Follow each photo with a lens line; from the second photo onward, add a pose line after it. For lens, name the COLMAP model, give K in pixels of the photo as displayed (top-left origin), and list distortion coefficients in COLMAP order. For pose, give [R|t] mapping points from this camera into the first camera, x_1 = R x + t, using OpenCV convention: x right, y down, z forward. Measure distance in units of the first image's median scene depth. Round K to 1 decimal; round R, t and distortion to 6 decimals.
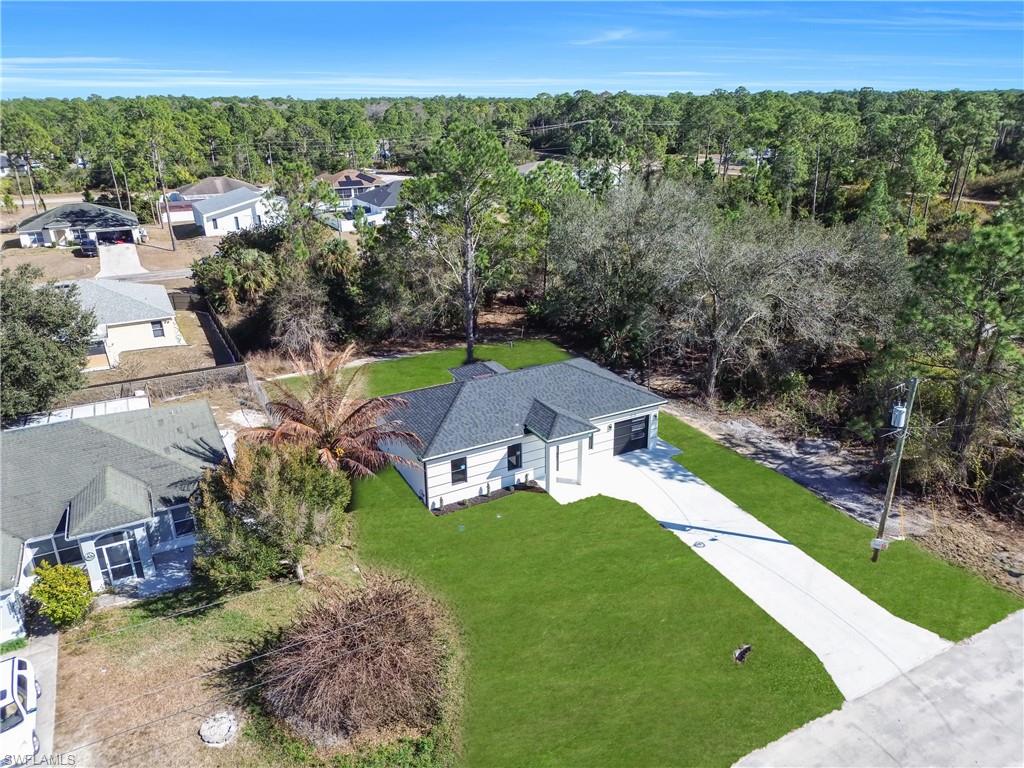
lens RADIAL K [[711.1, 0, 512.0], [0, 711.1, 384.0], [0, 0, 1]] dist [0.071513, -0.084927]
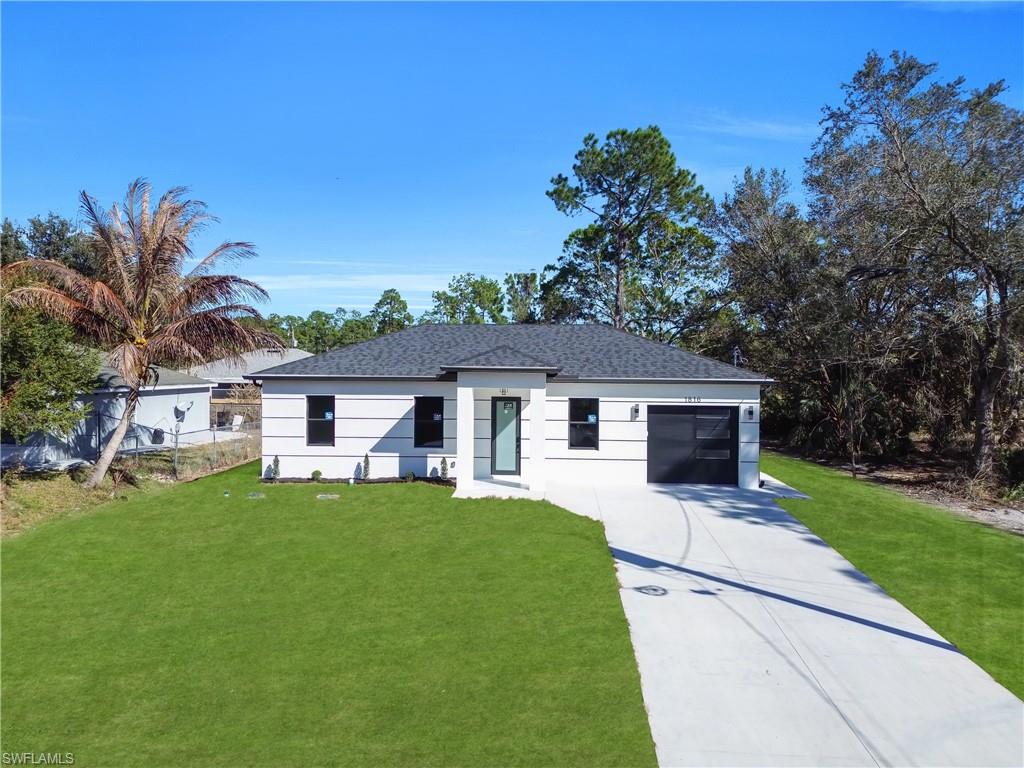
lens RADIAL K [[711.1, 0, 512.0], [0, 711.1, 384.0], [0, 0, 1]] dist [0.071513, -0.084927]
pose [[0.850812, 0.026885, -0.524782, 0.331842], [-0.208224, 0.934184, -0.289728, 0.210049], [0.482454, 0.355777, 0.800413, 0.543653]]
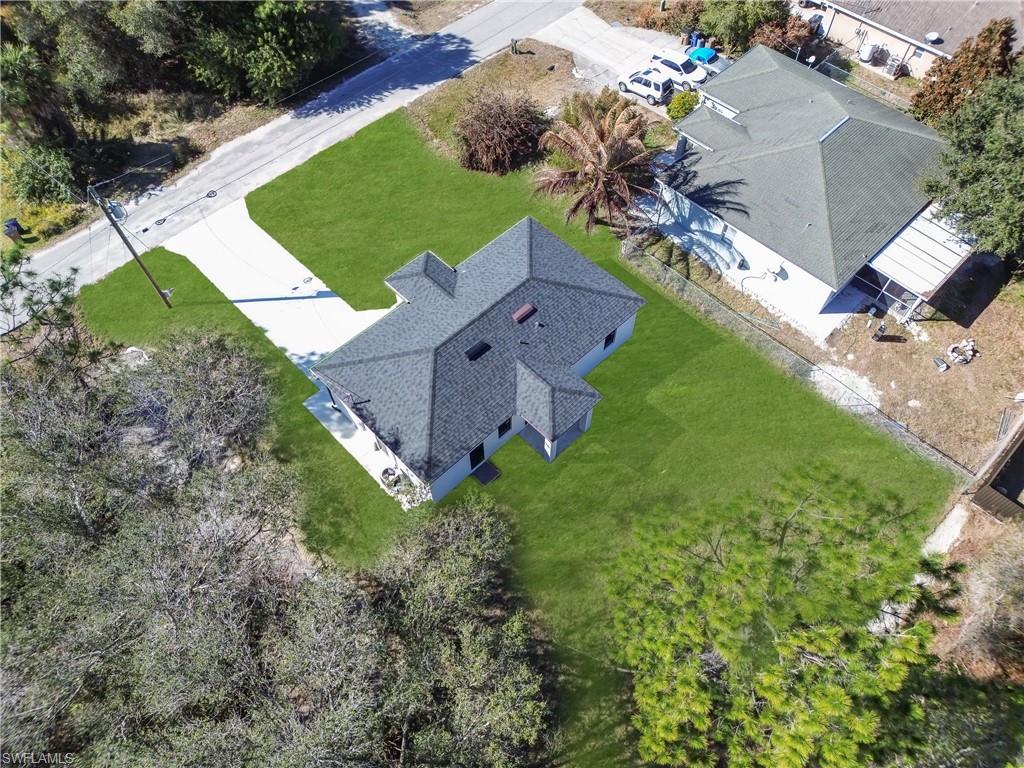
lens RADIAL K [[711.1, 0, 512.0], [0, 711.1, 384.0], [0, 0, 1]] dist [0.071513, -0.084927]
pose [[-0.962038, 0.238914, -0.131919, 0.107480], [-0.082808, 0.205048, 0.975243, -0.846726], [0.260049, 0.949145, -0.177480, 1.268699]]
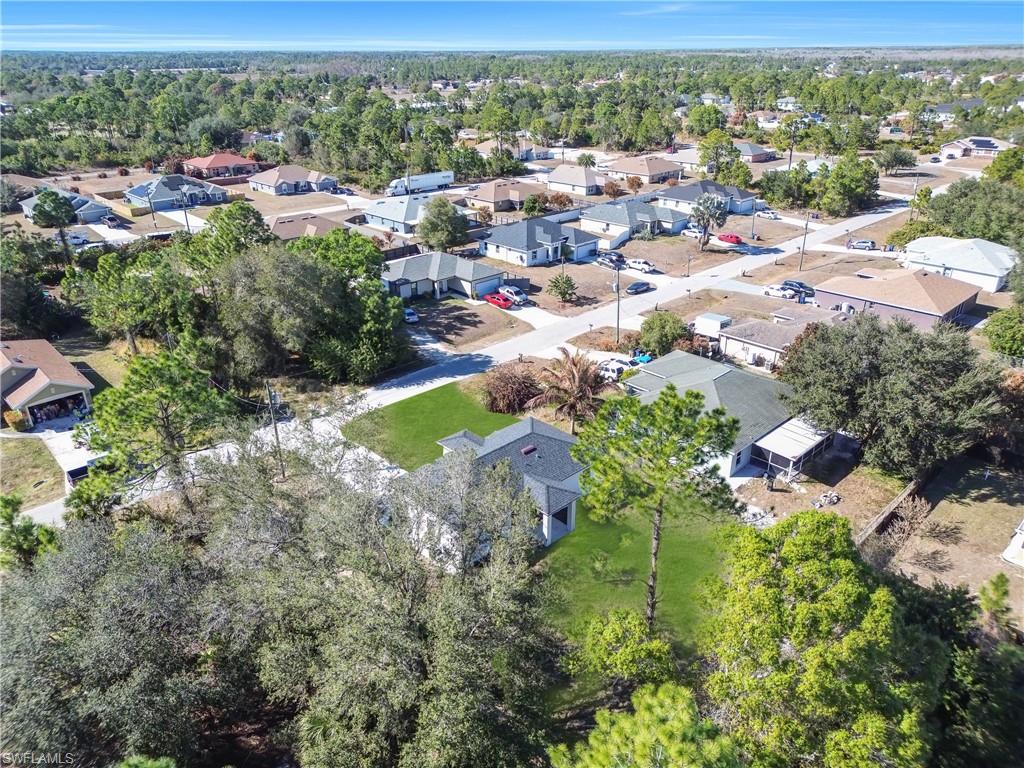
lens RADIAL K [[711.1, 0, 512.0], [0, 711.1, 384.0], [0, 0, 1]] dist [0.071513, -0.084927]
pose [[-0.963942, 0.123978, -0.235466, 0.291331], [-0.084741, 0.695771, 0.713248, -1.065370], [0.252257, 0.707483, -0.660177, 1.834860]]
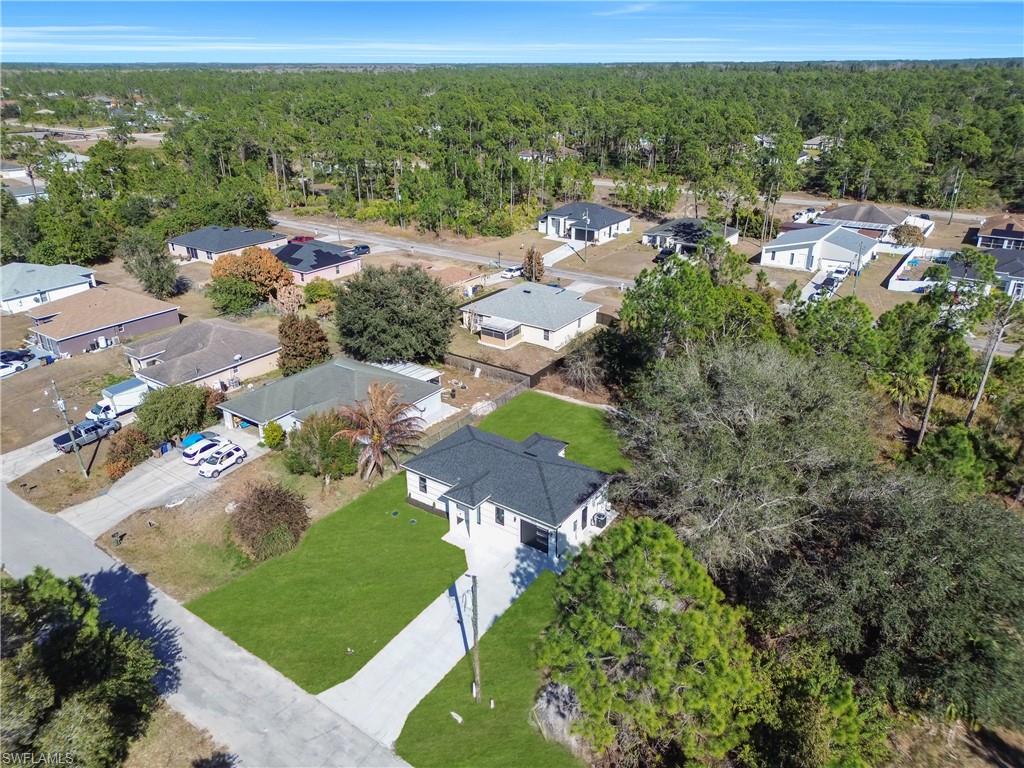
lens RADIAL K [[711.1, 0, 512.0], [0, 711.1, 384.0], [0, 0, 1]] dist [0.071513, -0.084927]
pose [[0.444505, 0.372404, -0.814696, 1.127081], [-0.327772, 0.914033, 0.238976, -0.486440], [0.833655, 0.160808, 0.528356, 0.257063]]
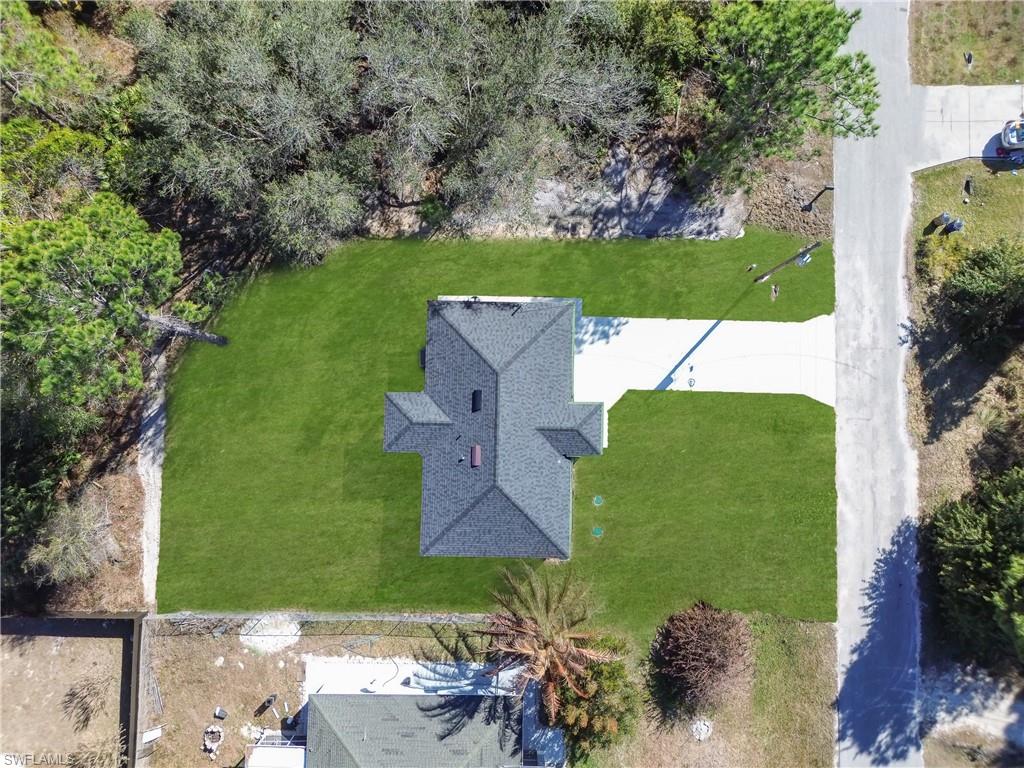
lens RADIAL K [[711.1, 0, 512.0], [0, 711.1, 384.0], [0, 0, 1]] dist [0.071513, -0.084927]
pose [[0.489224, -0.869998, 0.061347, 0.008924], [0.307916, 0.238103, 0.921138, -0.957393], [-0.815995, -0.431752, 0.384372, 0.644806]]
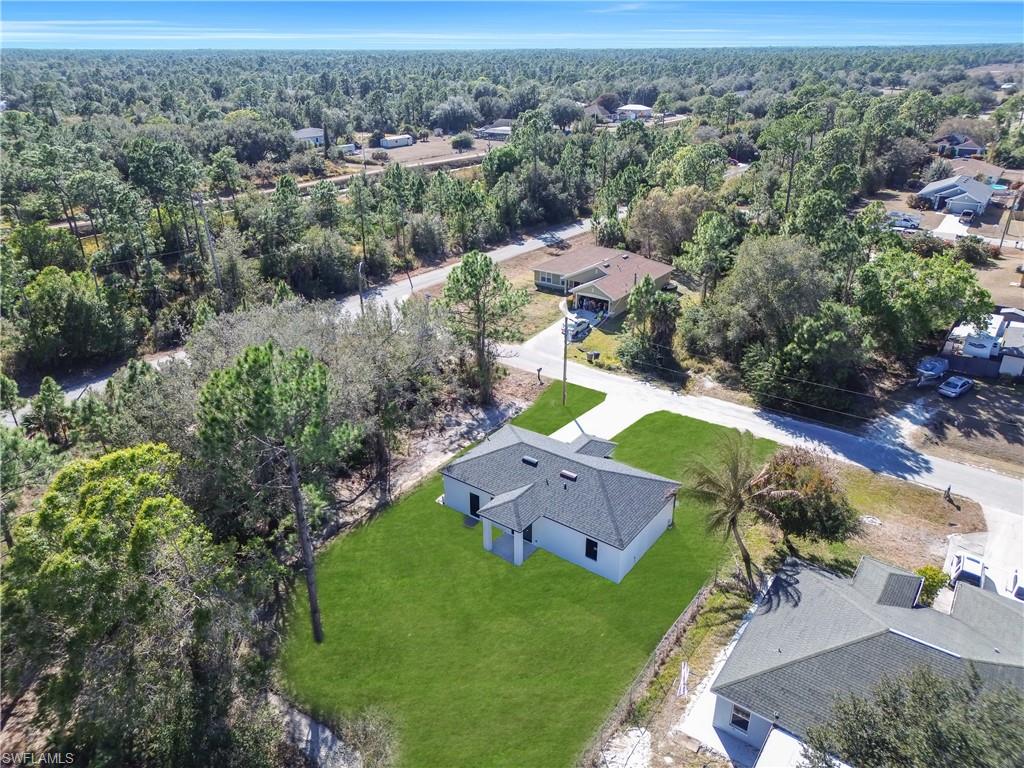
lens RADIAL K [[711.1, 0, 512.0], [0, 711.1, 384.0], [0, 0, 1]] dist [0.071513, -0.084927]
pose [[-0.430046, -0.372682, 0.822295, -0.939625], [0.337475, 0.778432, 0.529296, -0.805347], [-0.837360, 0.505125, -0.208991, 1.289475]]
